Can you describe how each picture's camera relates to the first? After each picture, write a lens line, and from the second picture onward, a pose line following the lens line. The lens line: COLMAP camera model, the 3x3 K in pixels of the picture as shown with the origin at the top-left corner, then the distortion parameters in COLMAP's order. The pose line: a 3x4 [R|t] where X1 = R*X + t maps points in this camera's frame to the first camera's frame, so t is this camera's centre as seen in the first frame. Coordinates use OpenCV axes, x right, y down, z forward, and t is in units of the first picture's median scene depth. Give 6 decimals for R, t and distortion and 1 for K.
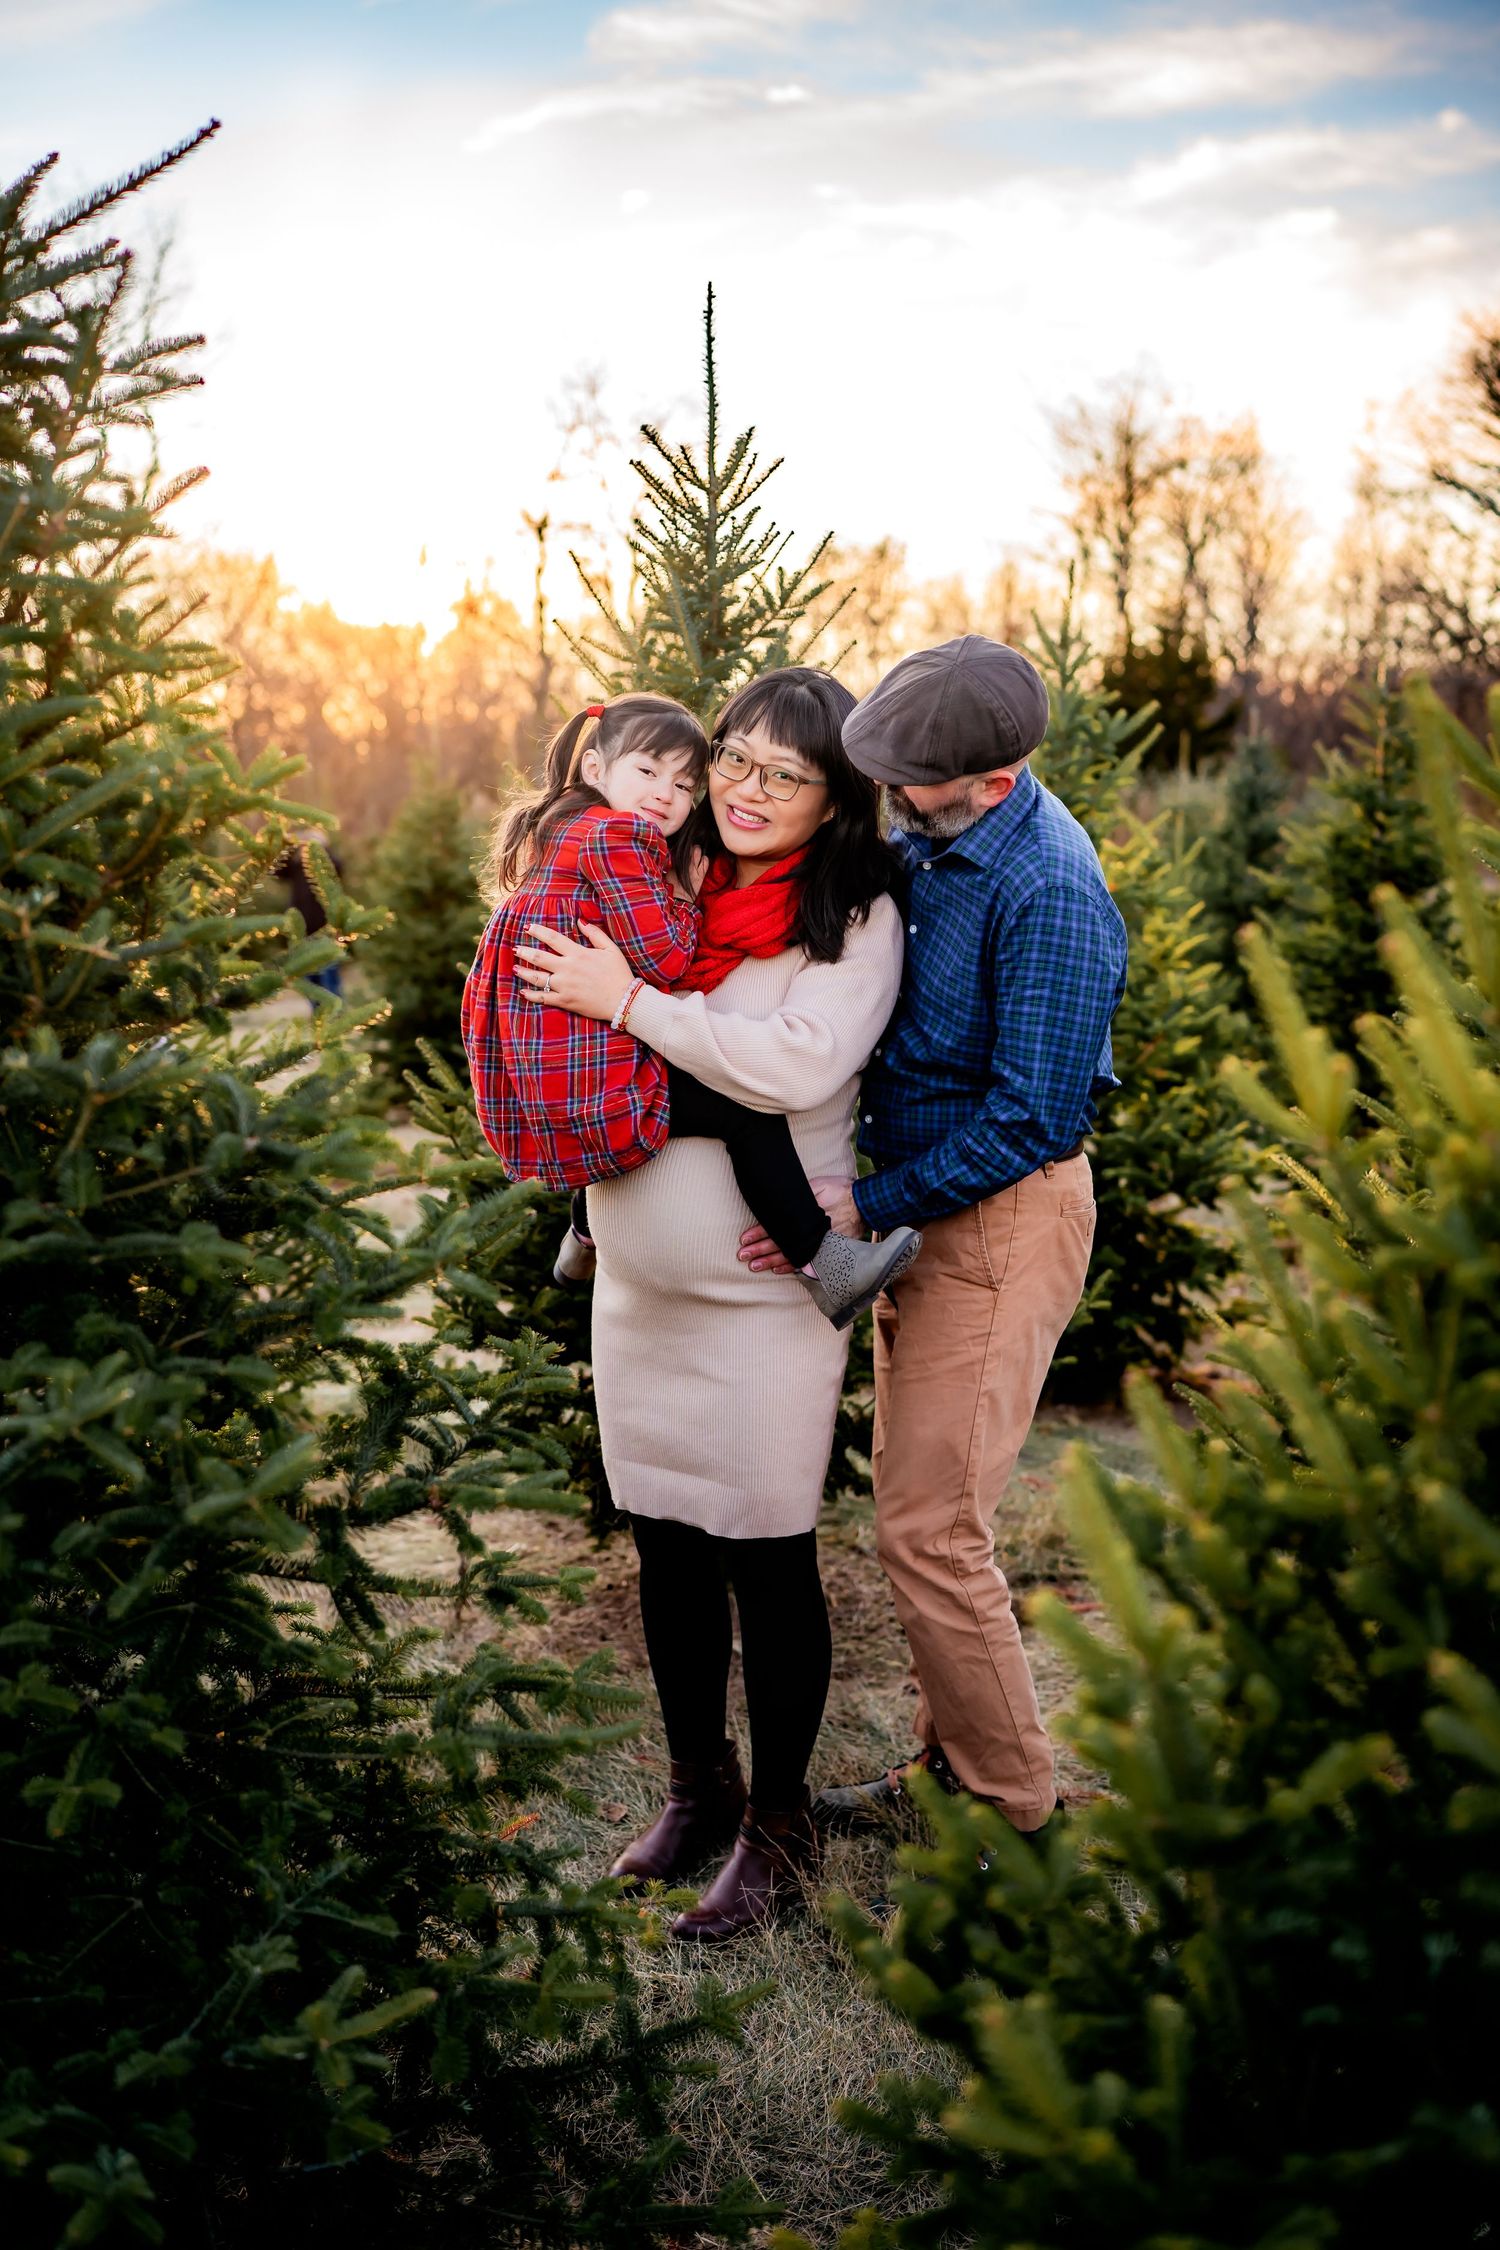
lens RADIAL K [[2197.9, 0, 750.0], [0, 2197.9, 1125.0], [0, 0, 1]] dist [-0.055382, -0.002165]
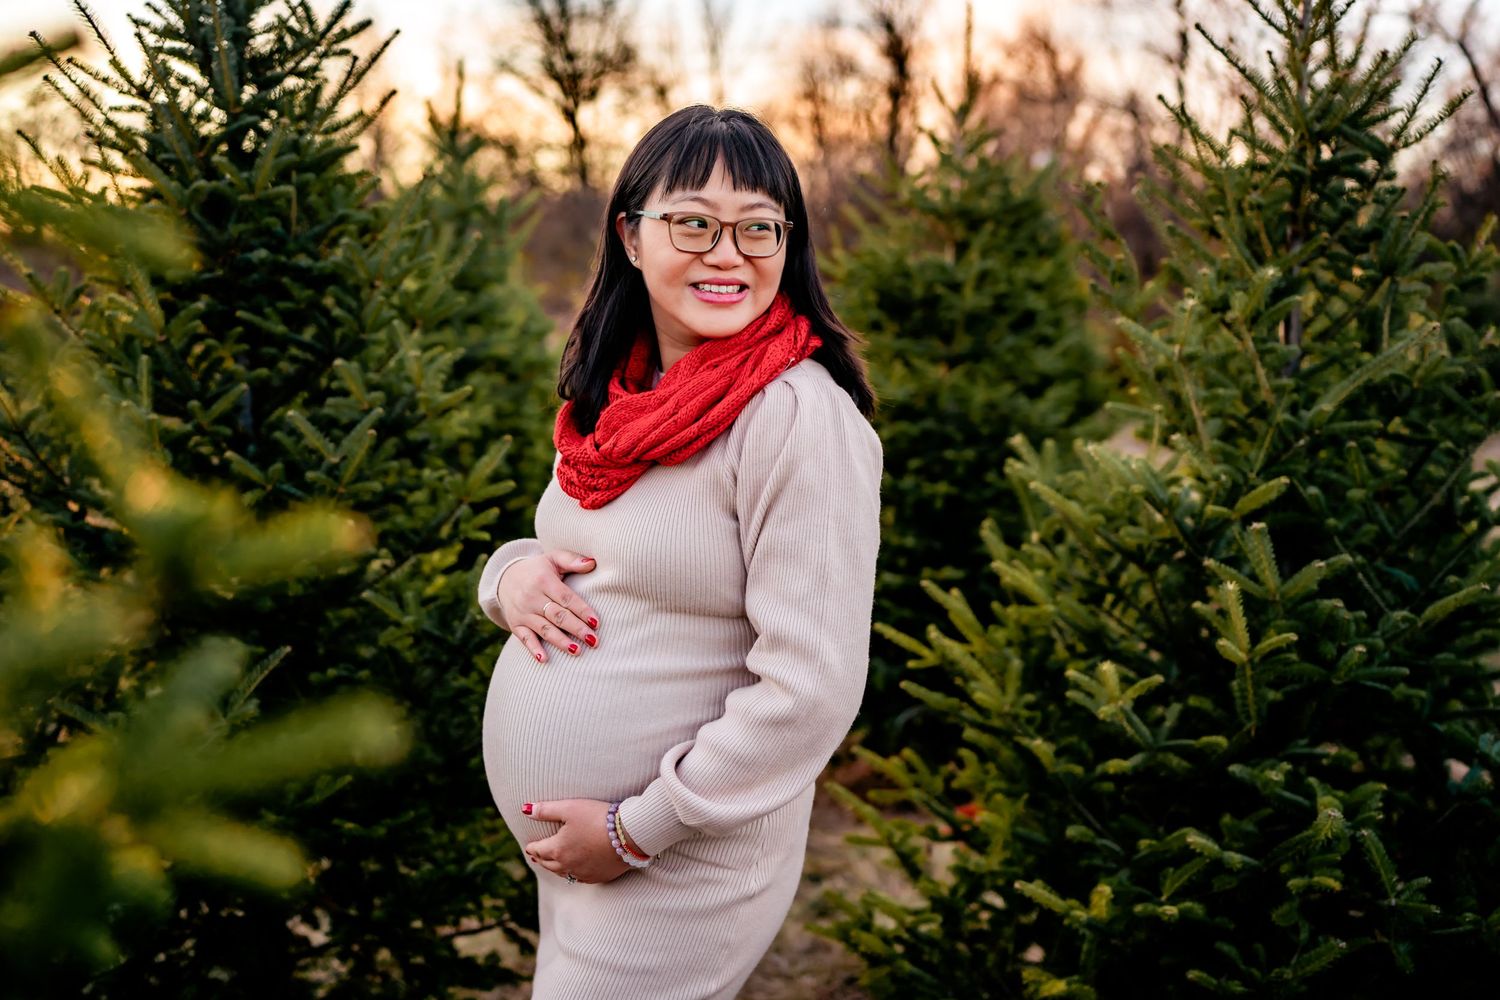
lens RADIAL K [[1465.2, 0, 750.0], [0, 1465.2, 500.0], [0, 0, 1]] dist [-0.055382, -0.002165]
pose [[0.880619, -0.056400, 0.470457, -0.107889], [0.057470, 0.998274, 0.012102, -0.047530], [-0.470327, 0.016380, 0.882340, 0.379584]]
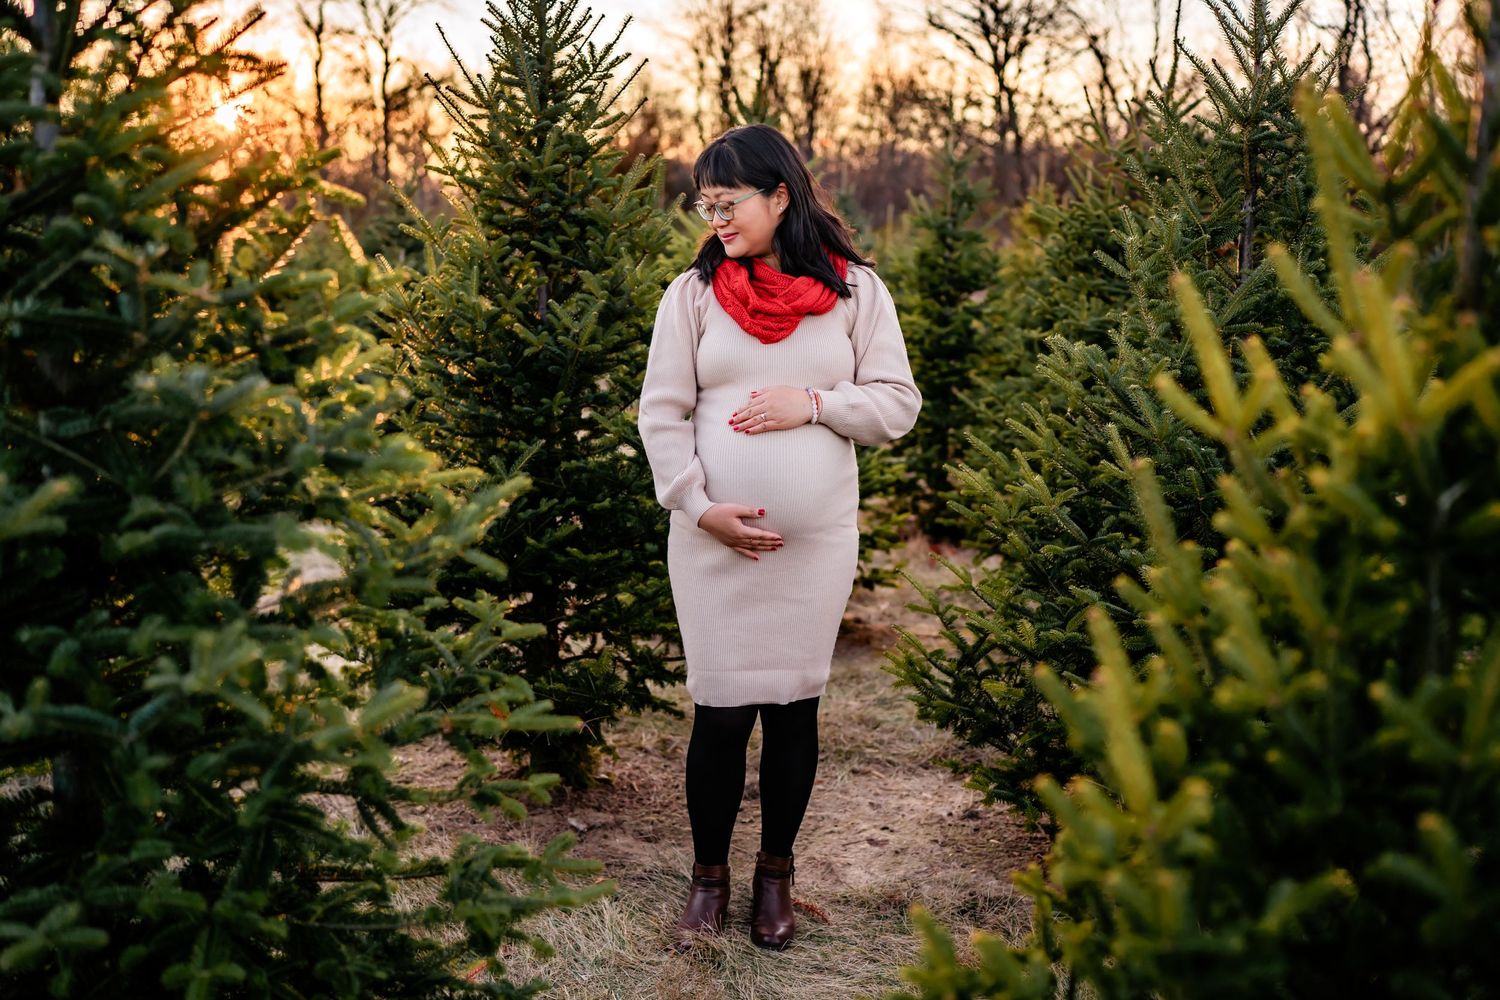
lens RADIAL K [[1495.8, 0, 756.6], [0, 1495.8, 522.9], [0, 0, 1]] dist [-0.051092, -0.005311]
pose [[0.981382, -0.017500, 0.191265, -0.064109], [0.009224, 0.998986, 0.044072, 0.006035], [-0.191843, -0.041488, 0.980548, 0.049846]]
